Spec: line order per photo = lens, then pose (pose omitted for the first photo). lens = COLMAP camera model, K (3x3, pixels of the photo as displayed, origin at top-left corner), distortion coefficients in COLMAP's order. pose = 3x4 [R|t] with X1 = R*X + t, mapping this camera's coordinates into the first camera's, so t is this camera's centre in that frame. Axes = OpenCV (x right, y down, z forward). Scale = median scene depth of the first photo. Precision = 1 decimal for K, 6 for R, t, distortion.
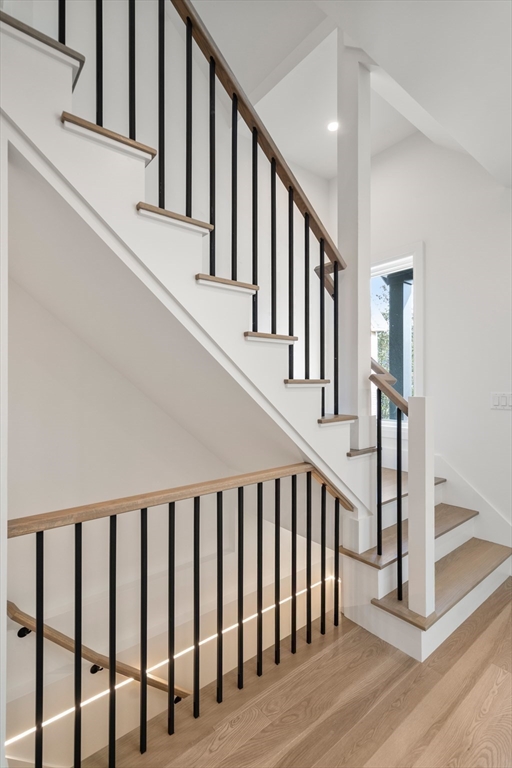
lens RADIAL K [[354.0, 0, 248.6], [0, 354.0, 381.9], [0, 0, 1]] dist [0.003110, -0.002621]
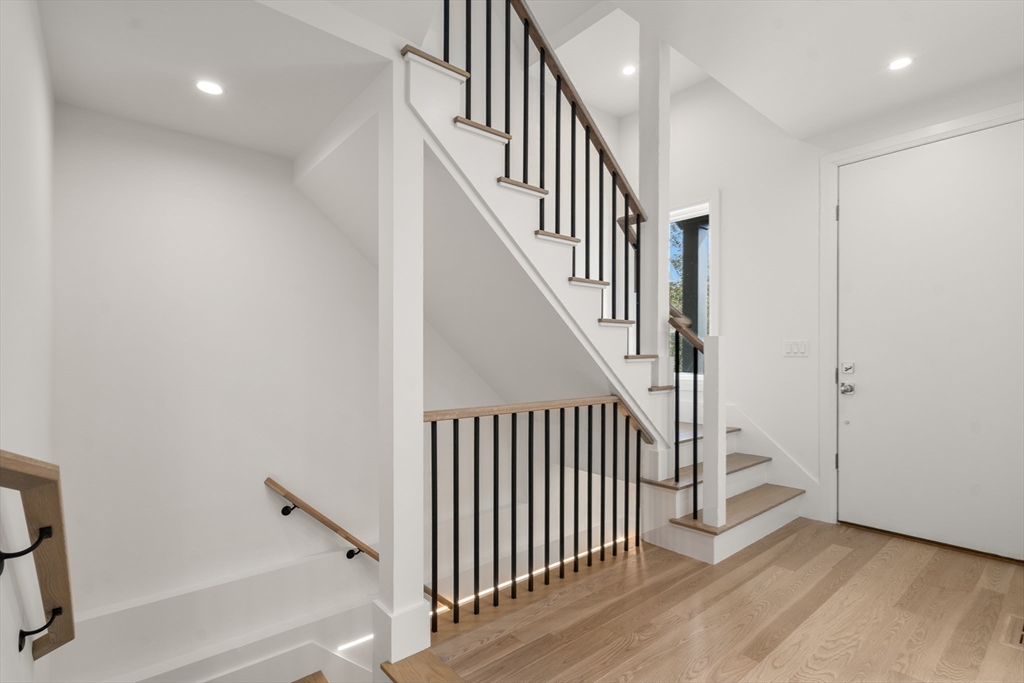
lens RADIAL K [[472.0, 0, 509.6], [0, 472.0, 352.0], [0, 0, 1]] dist [0.003110, -0.002621]
pose [[0.999579, 0.002714, 0.028874, -0.197733], [-0.002812, 0.999990, 0.003358, 0.083183], [-0.028865, -0.003438, 0.999577, -0.459425]]
